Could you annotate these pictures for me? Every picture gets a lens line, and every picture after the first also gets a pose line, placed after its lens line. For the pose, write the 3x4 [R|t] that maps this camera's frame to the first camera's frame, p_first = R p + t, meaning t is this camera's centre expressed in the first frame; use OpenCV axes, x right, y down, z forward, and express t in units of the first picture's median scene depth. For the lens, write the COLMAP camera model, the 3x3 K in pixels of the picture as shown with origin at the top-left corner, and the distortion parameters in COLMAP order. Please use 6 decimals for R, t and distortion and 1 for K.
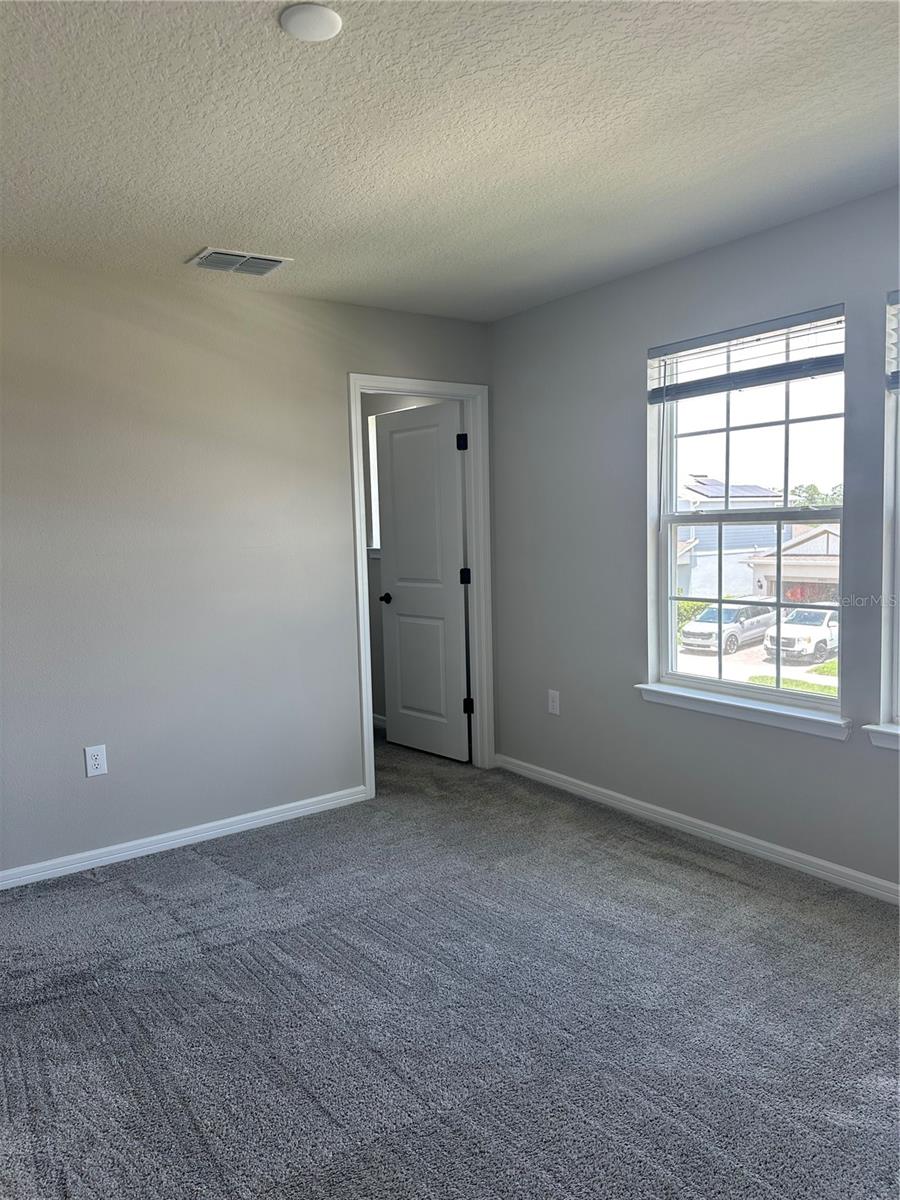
lens RADIAL K [[865.9, 0, 446.0], [0, 865.9, 600.3], [0, 0, 1]] dist [0.057926, -0.045744]
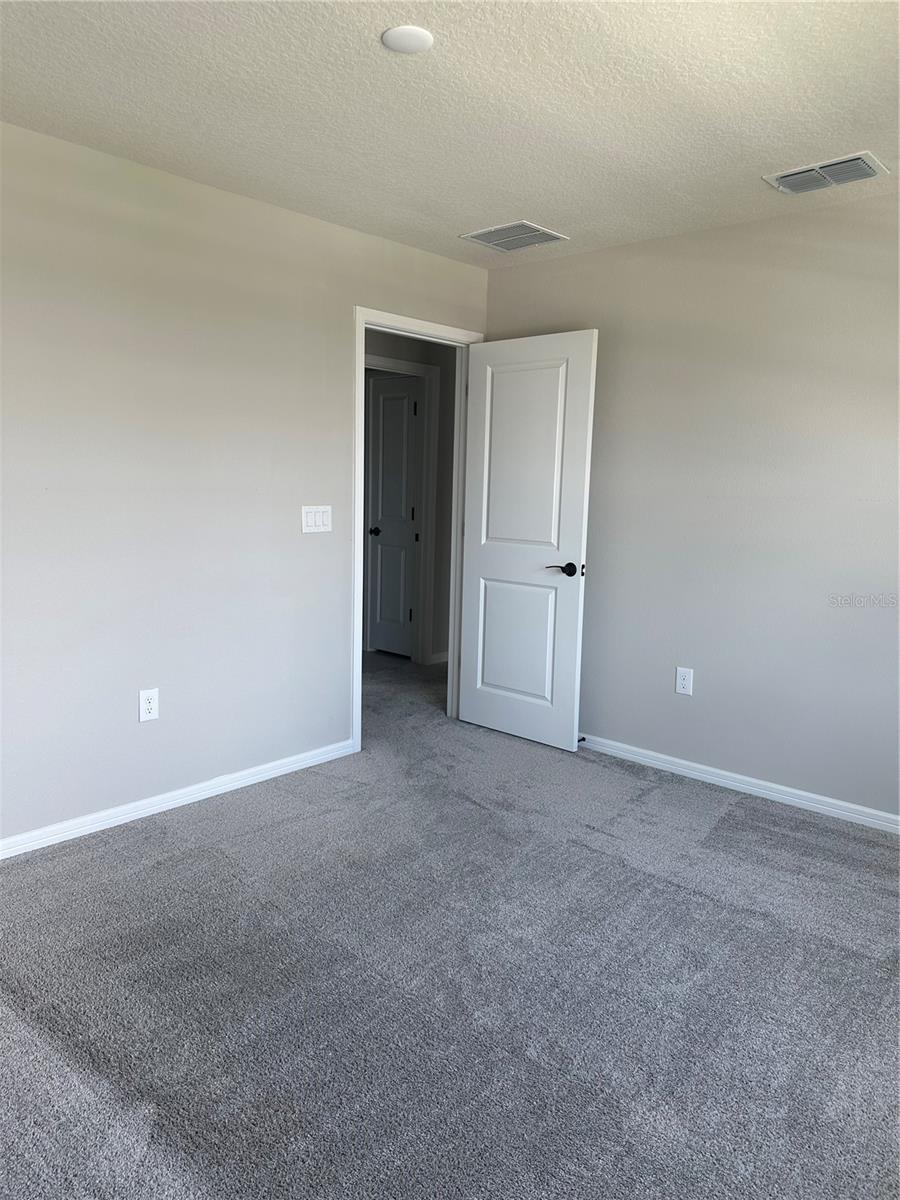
lens RADIAL K [[865.9, 0, 442.0], [0, 865.9, 597.5], [0, 0, 1]] dist [0.057926, -0.045744]
pose [[0.178653, 0.166085, -0.969793, 0.647316], [-0.109109, 0.982915, 0.148232, -0.057666], [0.977844, 0.079331, 0.193722, 0.497712]]
